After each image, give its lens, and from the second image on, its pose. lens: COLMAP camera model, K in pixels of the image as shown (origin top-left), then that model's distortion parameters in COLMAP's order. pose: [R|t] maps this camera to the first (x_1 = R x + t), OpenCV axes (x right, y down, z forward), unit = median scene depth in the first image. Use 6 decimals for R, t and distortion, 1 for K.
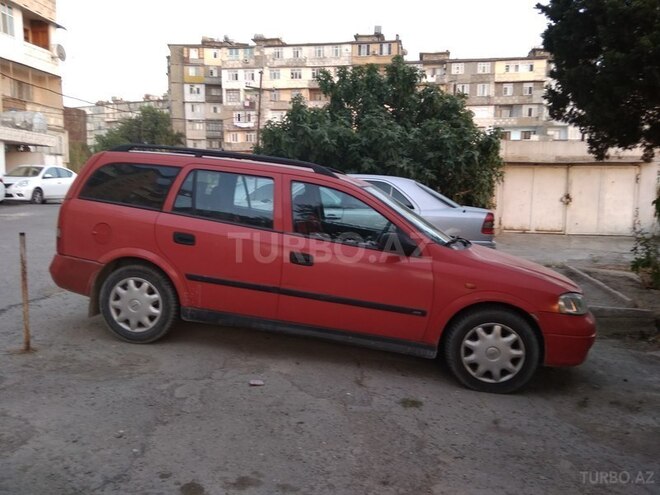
lens RADIAL K [[553.3, 0, 311.3], [0, 553.3, 247.7], [0, 0, 1]] dist [0.065339, -0.116769]
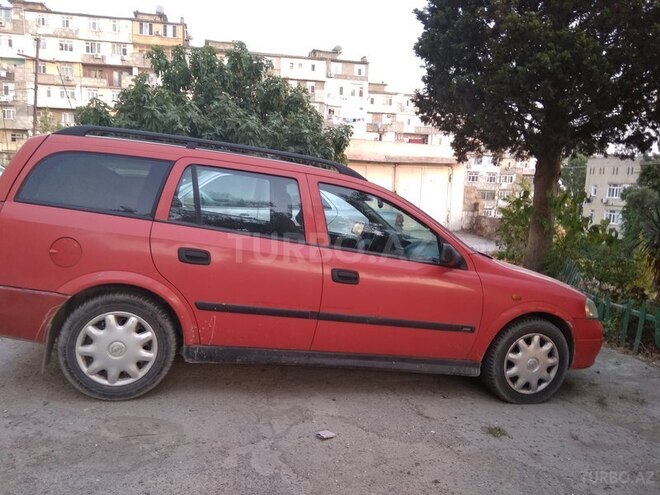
lens RADIAL K [[553.3, 0, 311.3], [0, 553.3, 247.7], [0, 0, 1]] dist [0.065339, -0.116769]
pose [[0.912956, -0.027676, 0.407119, -0.377244], [0.019621, 0.999521, 0.023948, -0.041576], [-0.407586, -0.013875, 0.913061, 0.234654]]
